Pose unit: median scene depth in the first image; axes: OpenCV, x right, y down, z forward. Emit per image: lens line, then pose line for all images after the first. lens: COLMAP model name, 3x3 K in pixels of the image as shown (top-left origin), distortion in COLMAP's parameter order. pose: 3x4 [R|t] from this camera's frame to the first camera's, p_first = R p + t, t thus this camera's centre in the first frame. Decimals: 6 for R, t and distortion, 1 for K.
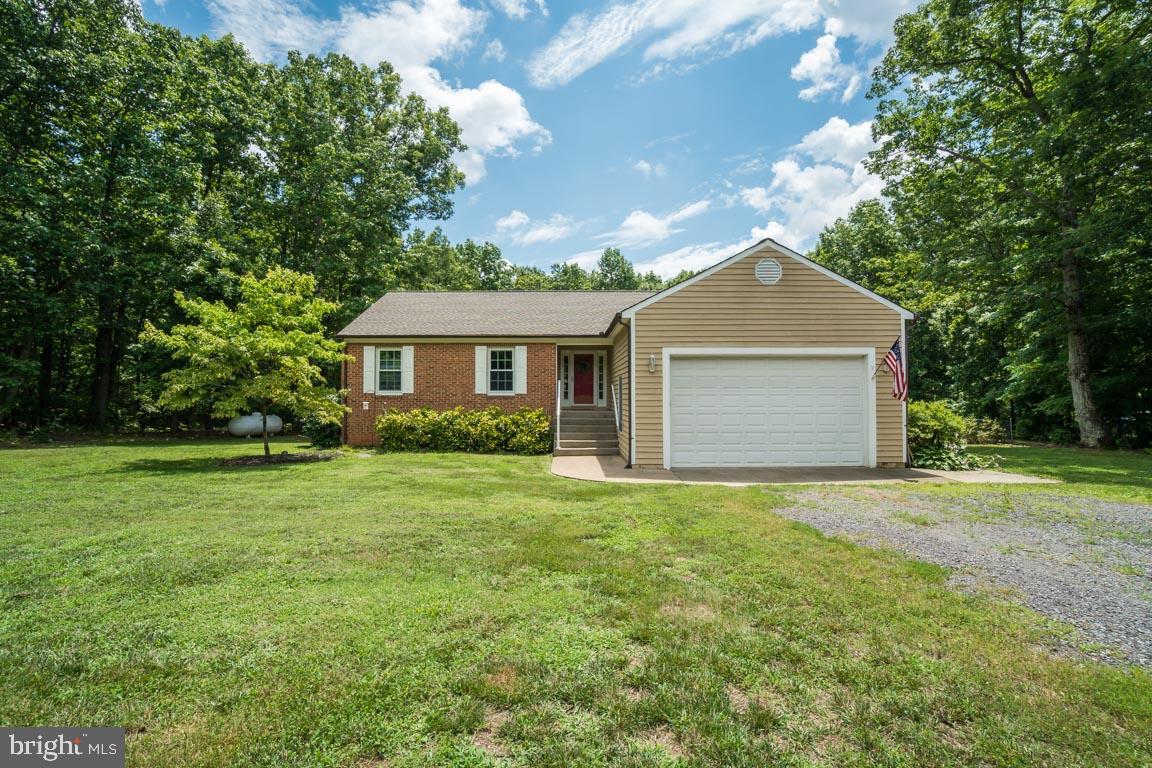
lens RADIAL K [[517.9, 0, 575.5], [0, 517.9, 391.2], [0, 0, 1]] dist [-0.031327, 0.001915]
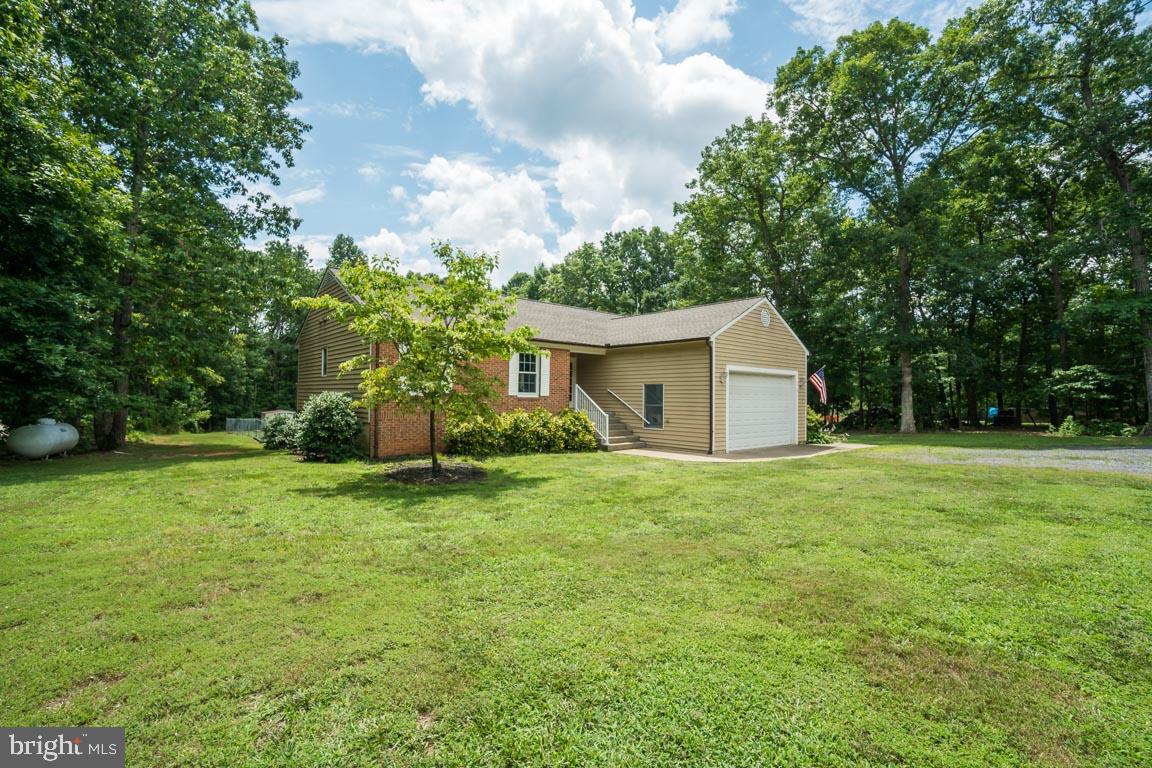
lens RADIAL K [[517.9, 0, 577.4], [0, 517.9, 384.1], [0, 0, 1]] dist [-0.031327, 0.001915]
pose [[0.745124, 0.026947, 0.666382, -0.832778], [-0.015927, 0.999617, -0.022614, 0.003988], [-0.666736, 0.006237, 0.745268, 0.191309]]
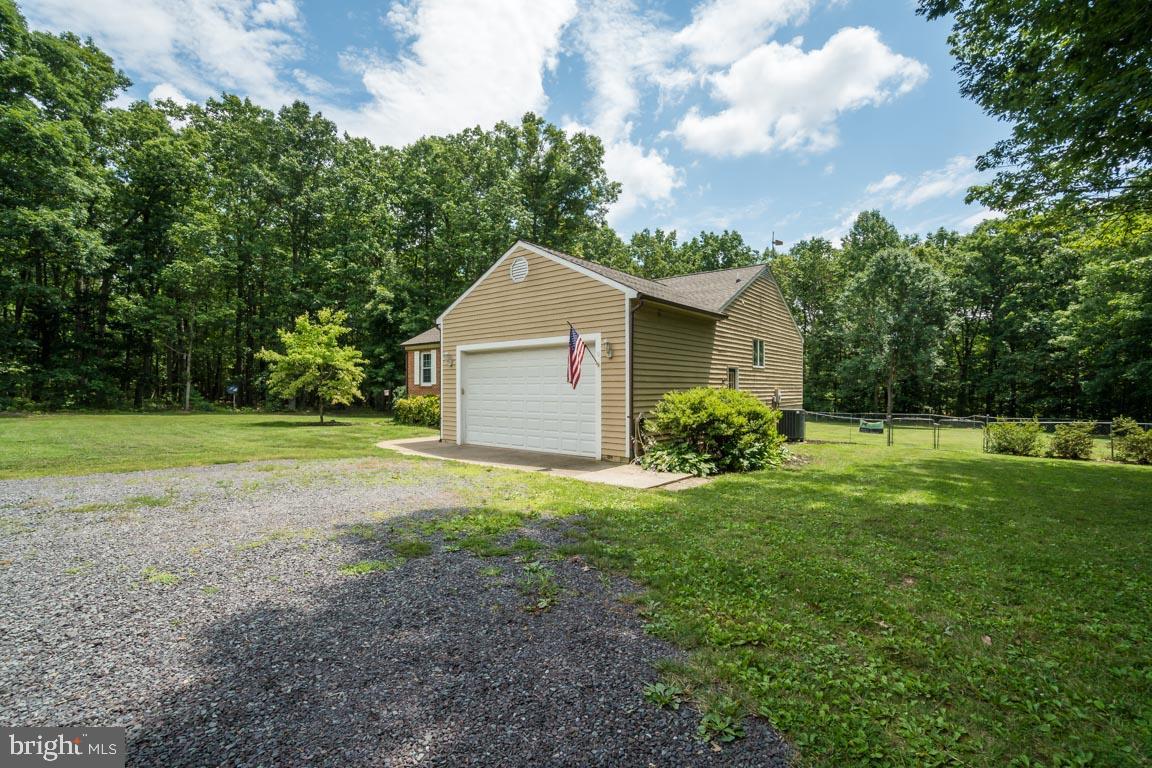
lens RADIAL K [[517.9, 0, 572.3], [0, 517.9, 385.0], [0, 0, 1]] dist [-0.031327, 0.001915]
pose [[0.781833, -0.006120, -0.623458, 0.907055], [0.008799, 0.999961, 0.001219, 0.007535], [0.623426, -0.006439, 0.781856, 0.177179]]
